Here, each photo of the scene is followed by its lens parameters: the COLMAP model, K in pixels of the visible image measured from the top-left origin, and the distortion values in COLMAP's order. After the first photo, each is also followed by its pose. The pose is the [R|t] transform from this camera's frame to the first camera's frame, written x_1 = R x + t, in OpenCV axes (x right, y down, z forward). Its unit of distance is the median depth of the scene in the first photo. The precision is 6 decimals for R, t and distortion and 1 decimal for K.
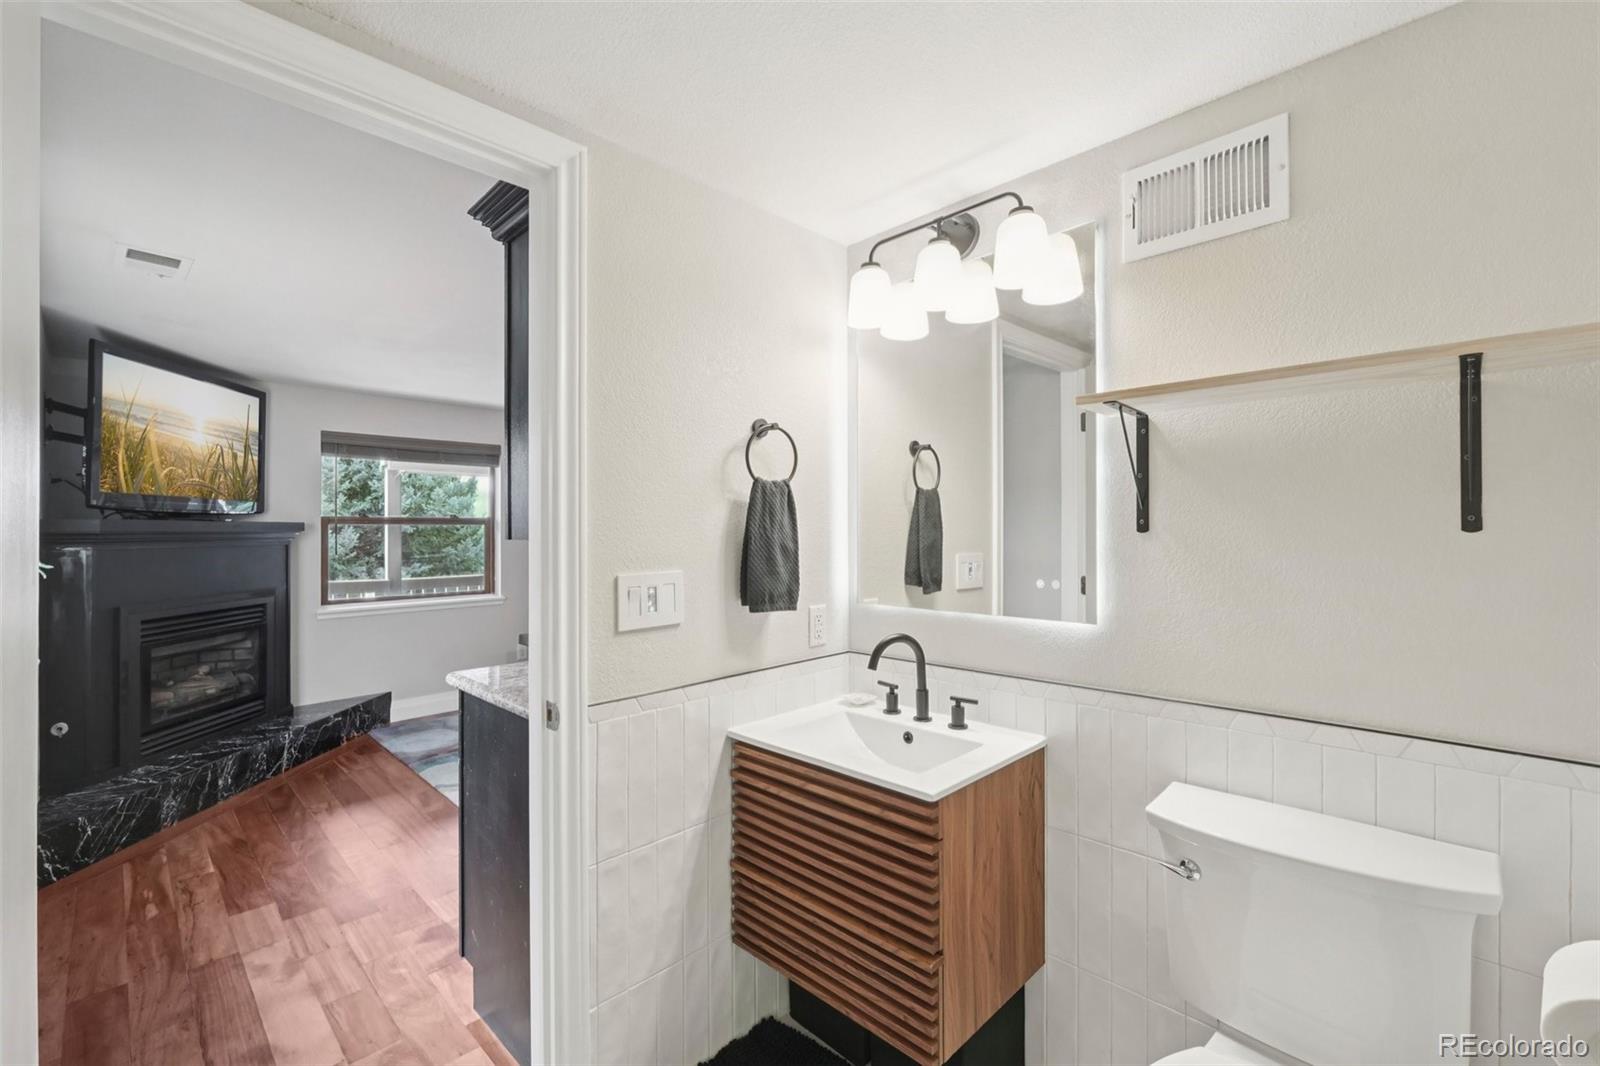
lens RADIAL K [[688.6, 0, 782.6], [0, 688.6, 523.6], [0, 0, 1]] dist [0.009864, 0.000488]
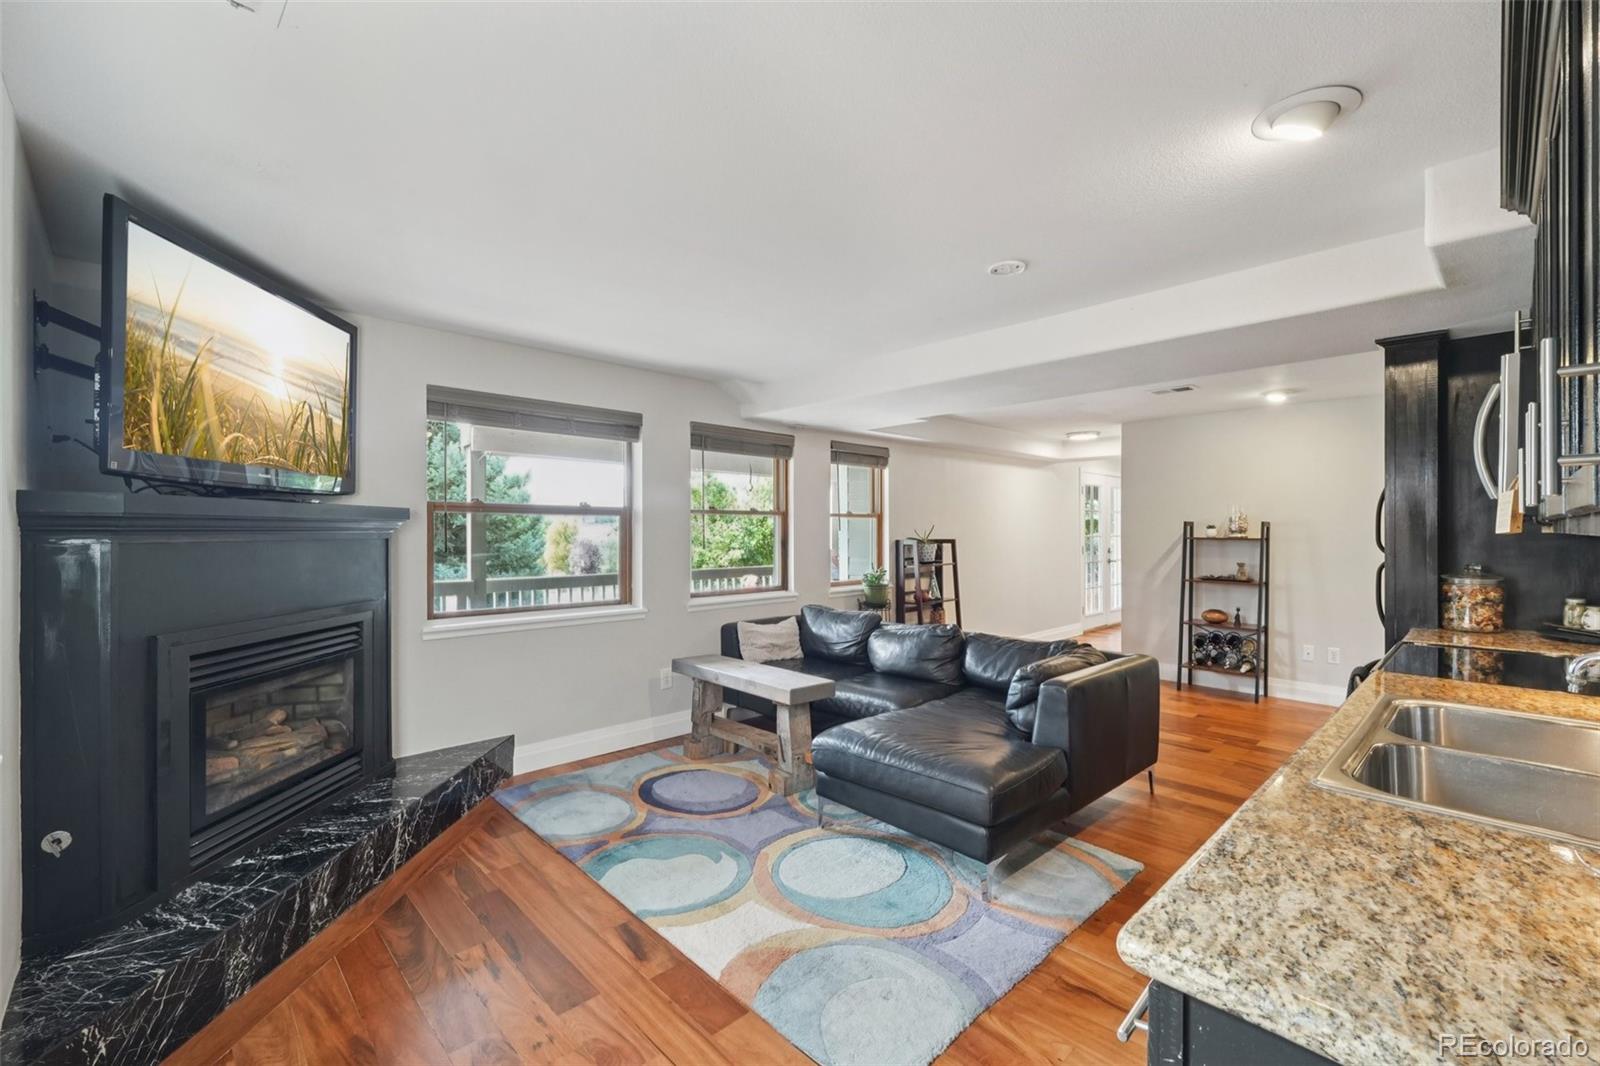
lens RADIAL K [[688.6, 0, 812.7], [0, 688.6, 537.3], [0, 0, 1]] dist [0.009864, 0.000488]
pose [[0.999859, 0.015657, -0.006017, -0.321071], [-0.015528, 0.999660, 0.020958, 0.008924], [0.006343, -0.020861, 0.999762, 0.338239]]
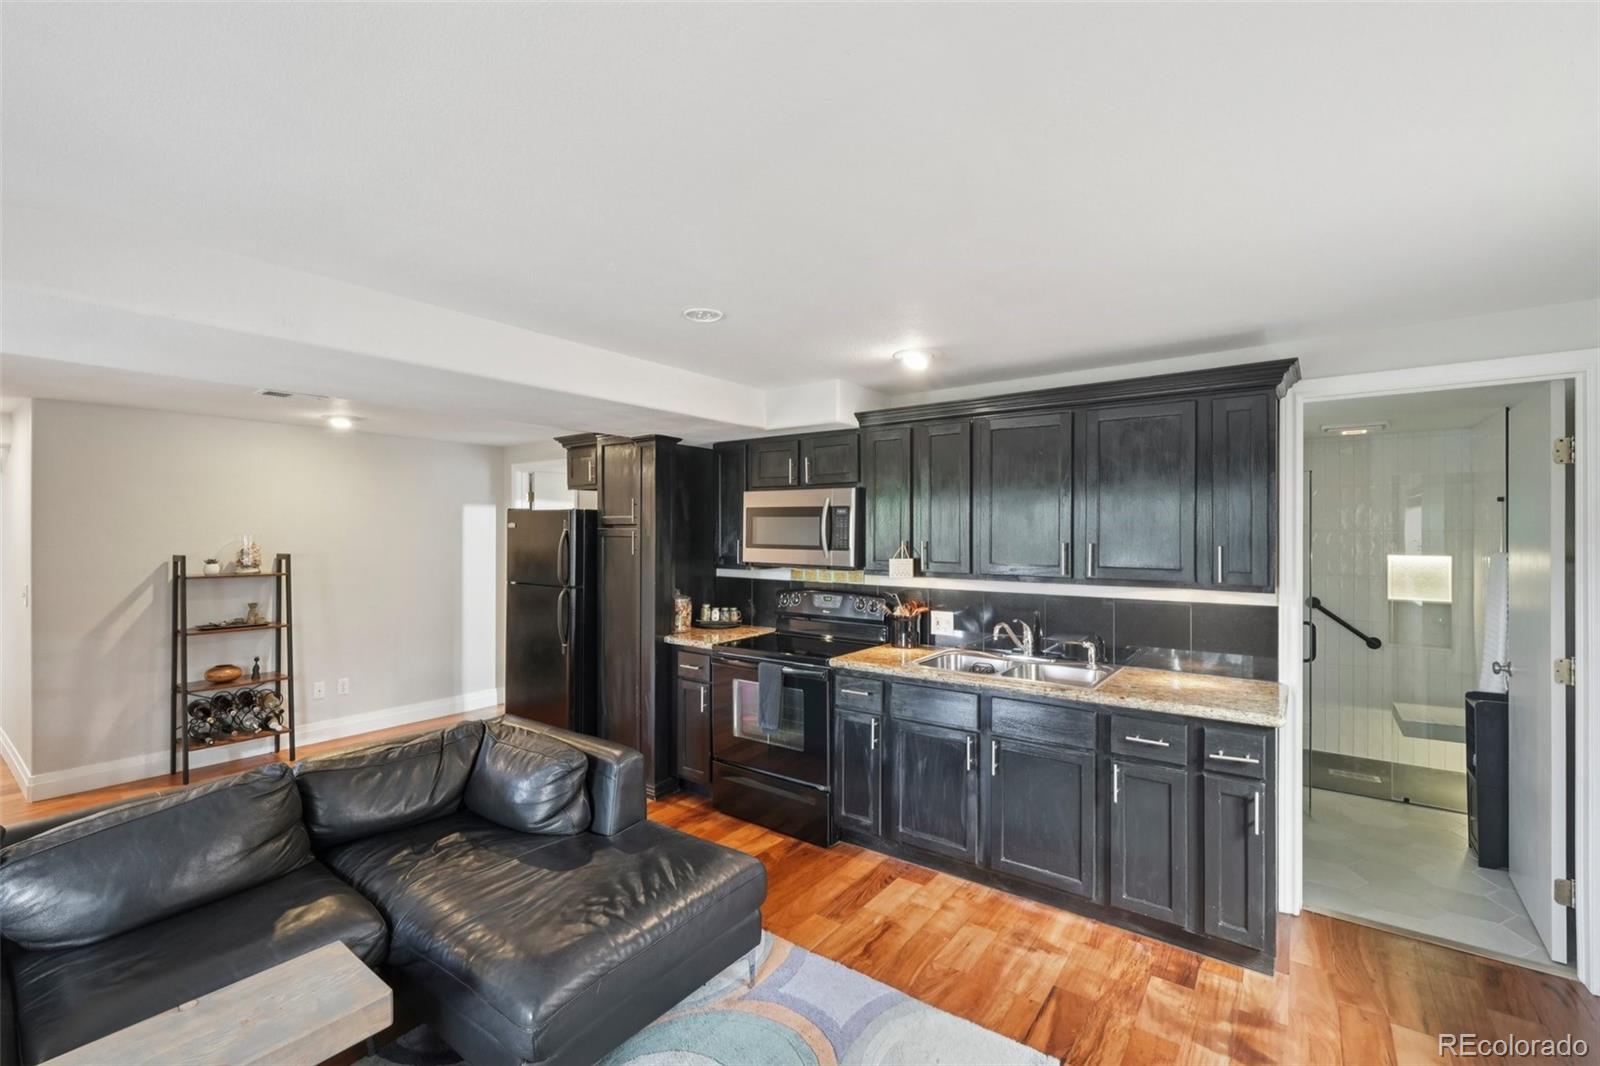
lens RADIAL K [[688.6, 0, 794.2], [0, 688.6, 532.4], [0, 0, 1]] dist [0.009864, 0.000488]
pose [[-0.150290, 0.011853, 0.988571, -0.739001], [-0.008261, 0.999878, -0.013244, -0.033018], [-0.988607, -0.010157, -0.150174, 0.976178]]
